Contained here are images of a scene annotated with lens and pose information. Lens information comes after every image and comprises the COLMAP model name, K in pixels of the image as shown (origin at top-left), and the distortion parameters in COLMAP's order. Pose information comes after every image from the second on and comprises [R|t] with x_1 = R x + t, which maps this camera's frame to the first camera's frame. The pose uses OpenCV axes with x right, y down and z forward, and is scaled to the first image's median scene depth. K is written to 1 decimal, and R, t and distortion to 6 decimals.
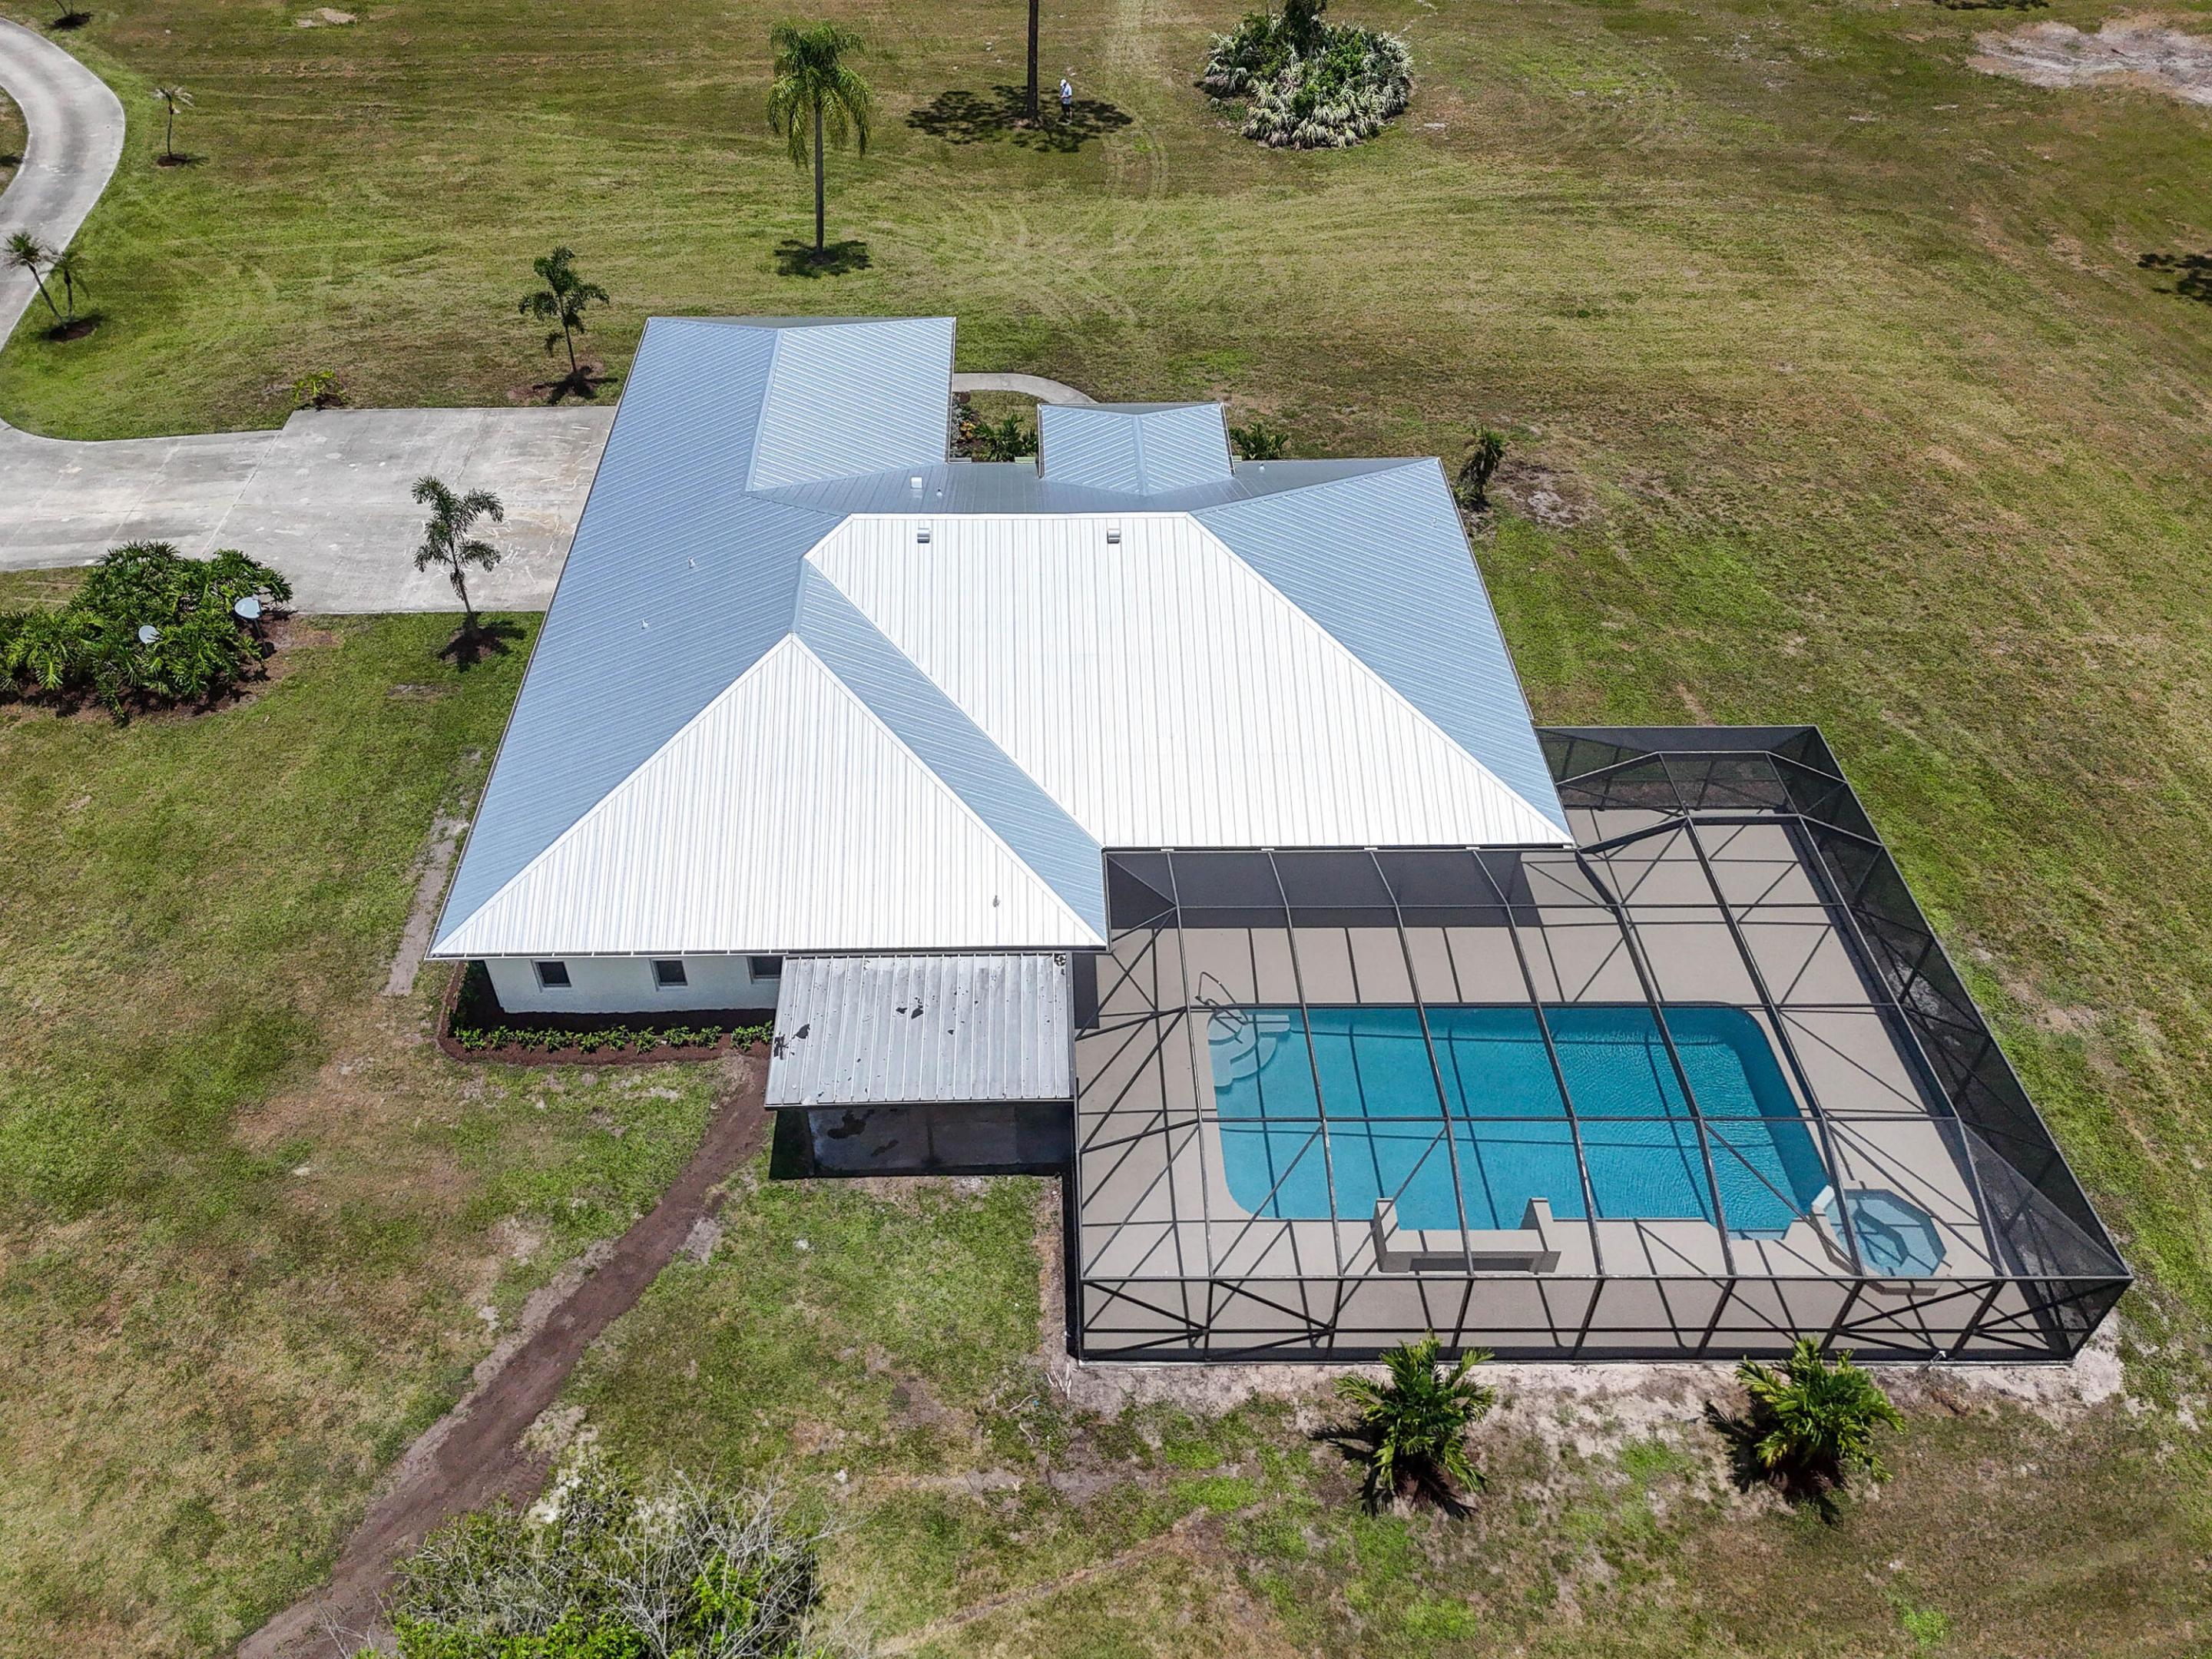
lens RADIAL K [[1606.7, 0, 1034.5], [0, 1606.7, 823.5], [0, 0, 1]] dist [0.055445, -0.030565]
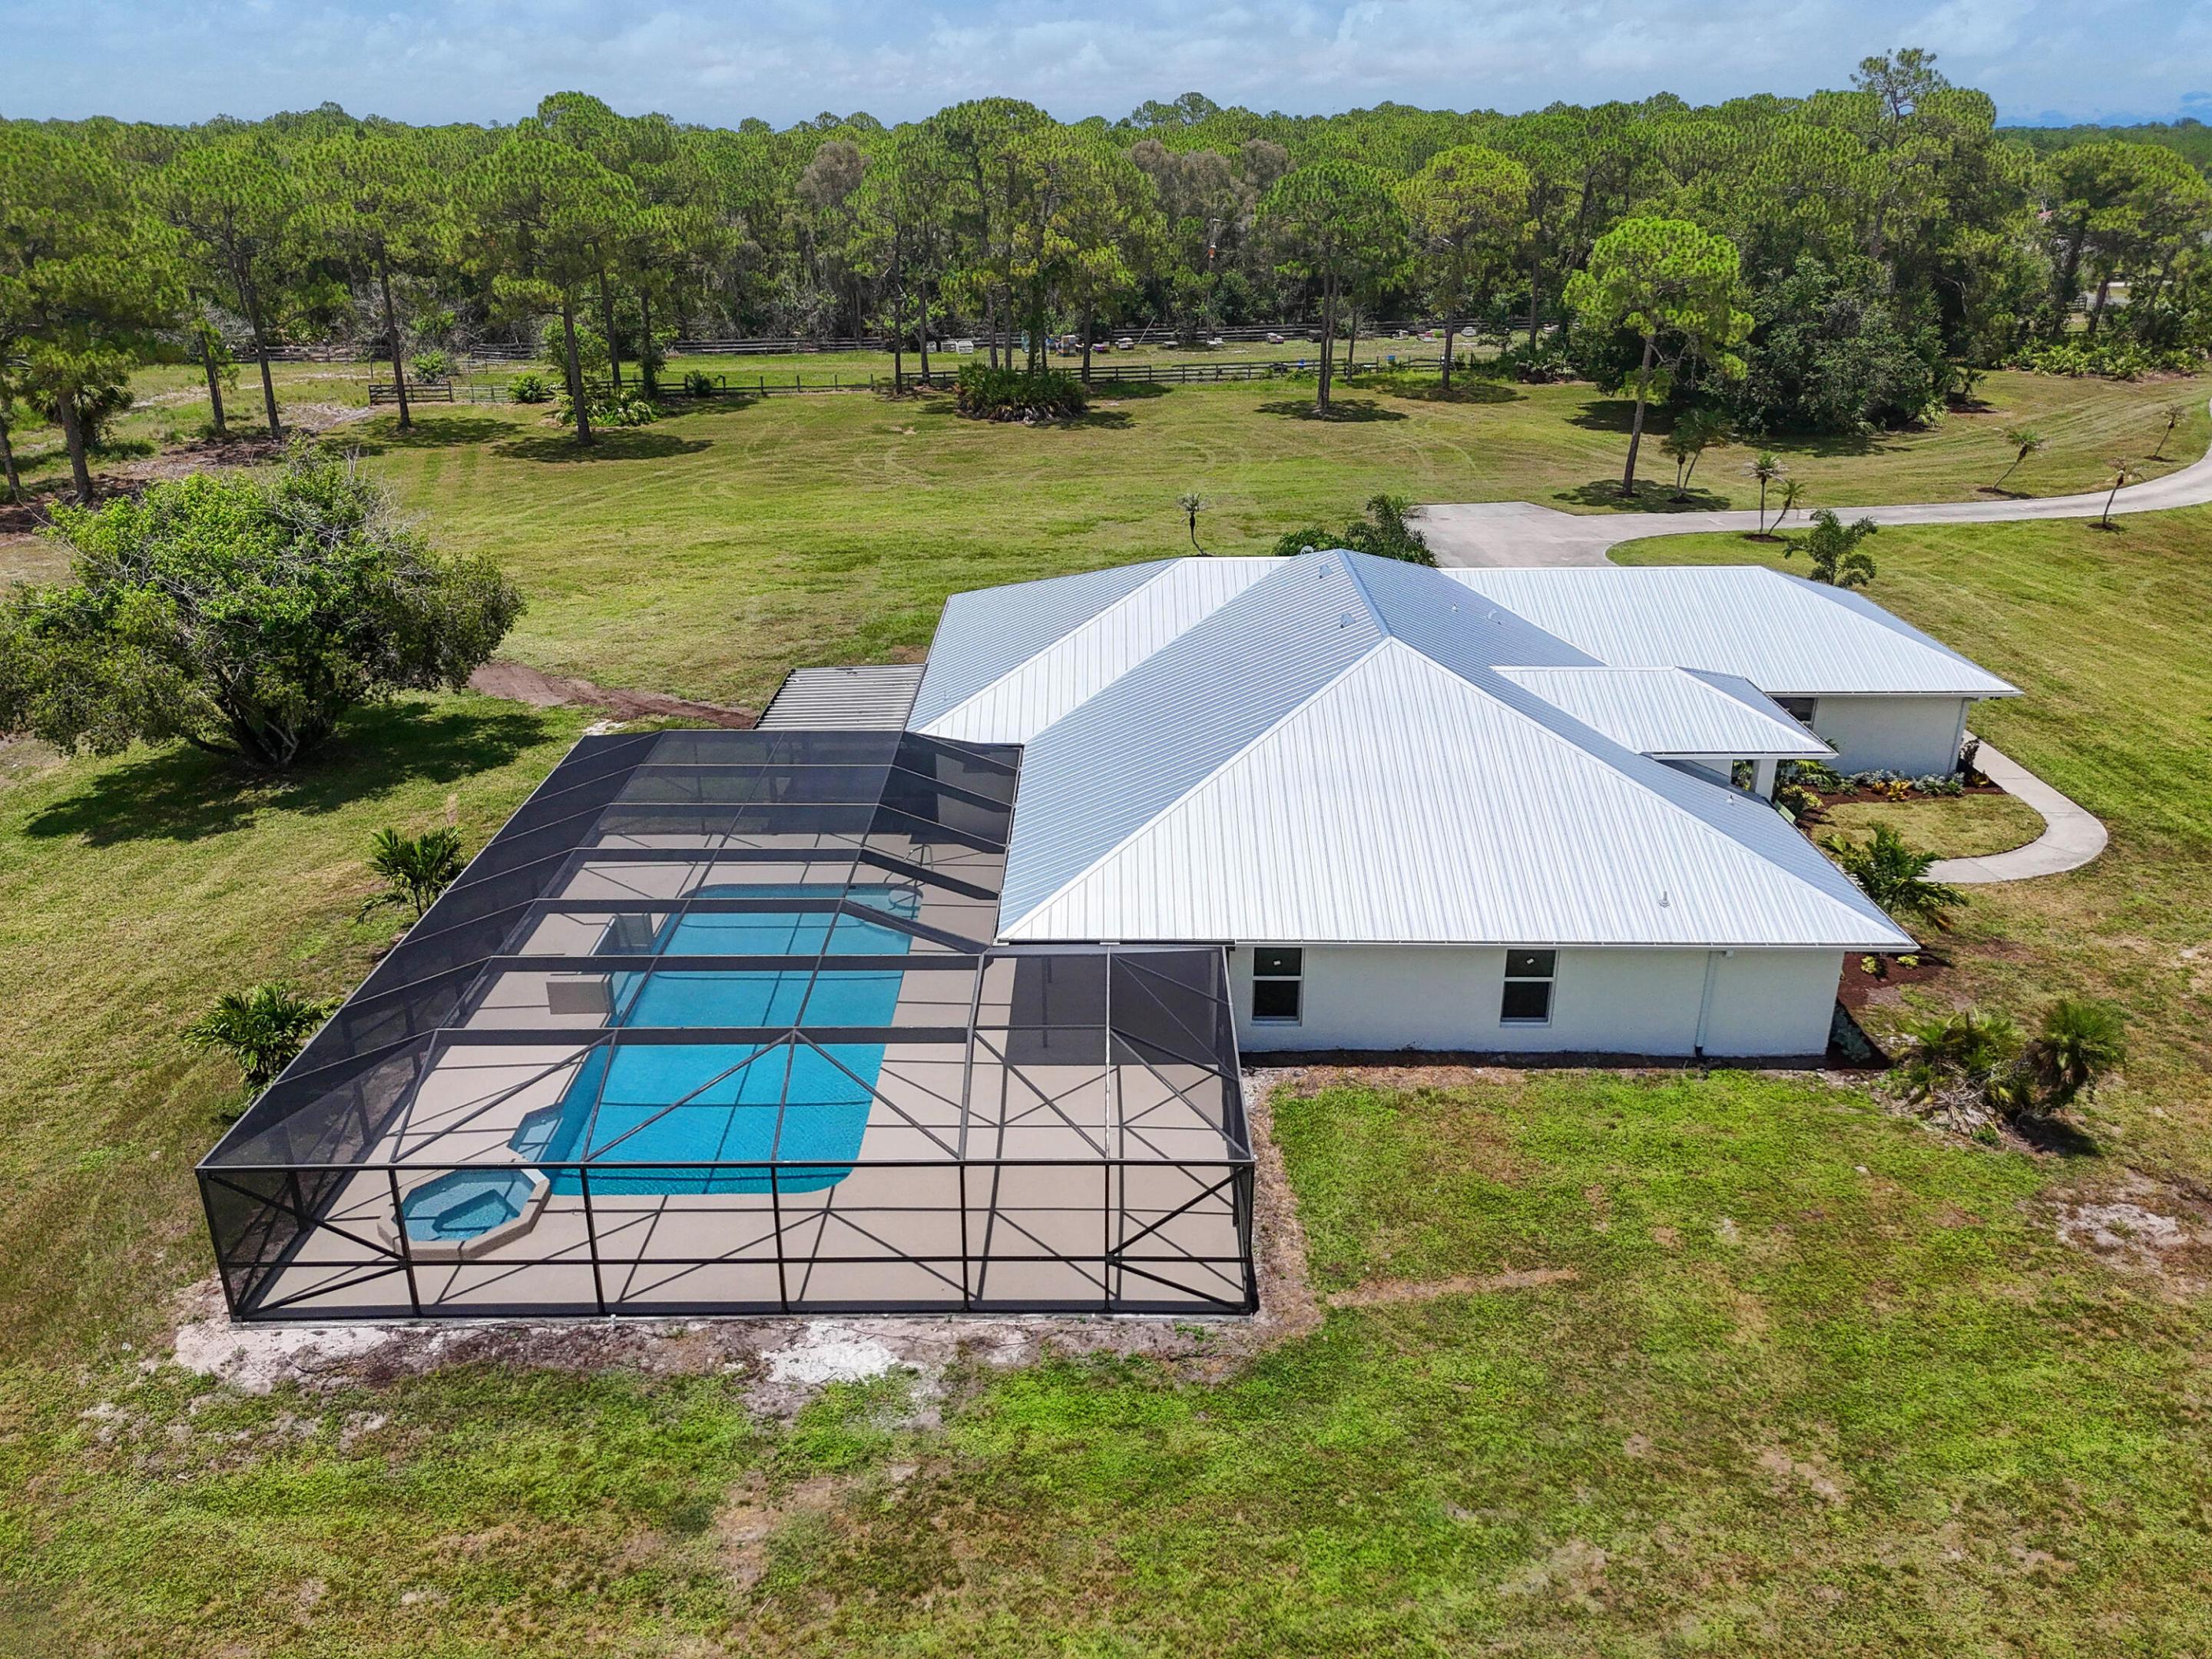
lens RADIAL K [[1637.8, 0, 1109.1], [0, 1637.8, 815.0], [0, 0, 1]] dist [0.068779, -0.053548]
pose [[-0.011416, 0.380019, -0.924908, 1.177243], [-0.686391, 0.669650, 0.283612, -0.331000], [0.727143, 0.638087, 0.253197, 0.867745]]
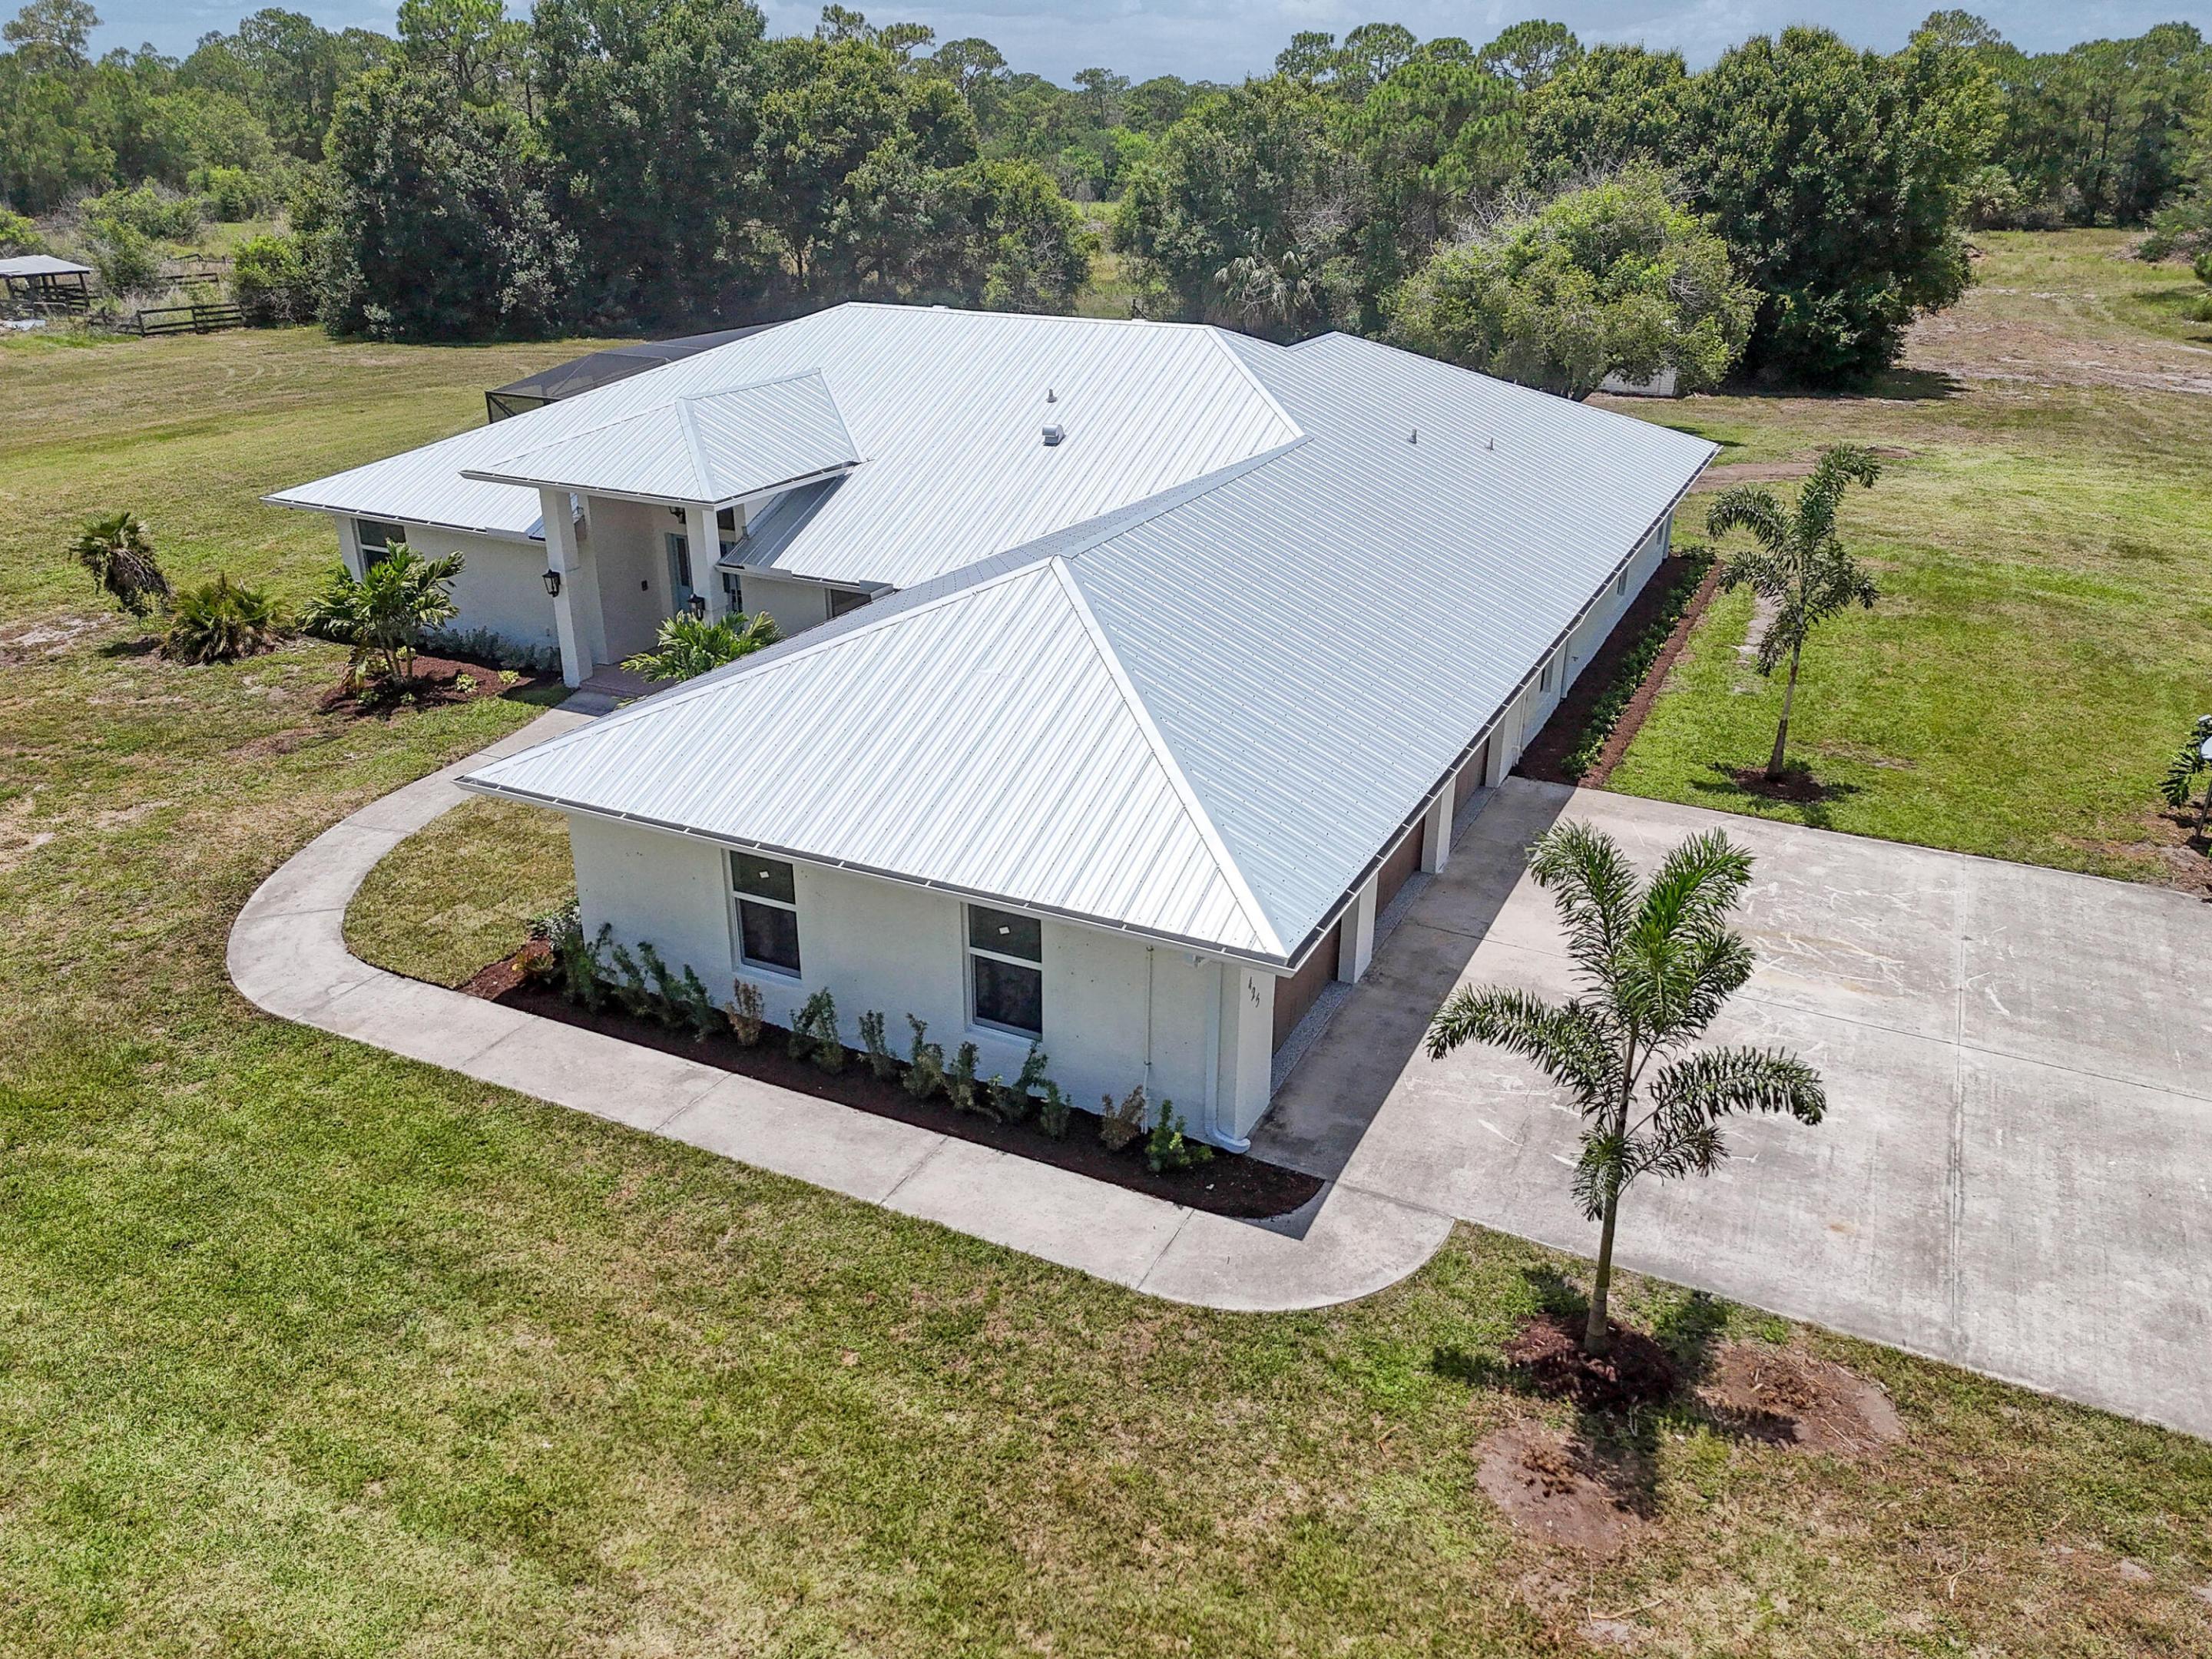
lens RADIAL K [[1637.8, 0, 1109.1], [0, 1637.8, 815.0], [0, 0, 1]] dist [0.068779, -0.053548]
pose [[-0.893249, -0.182082, 0.411038, -0.525530], [0.303305, 0.430785, 0.849959, -0.936161], [-0.331832, 0.883895, -0.329572, 1.786535]]
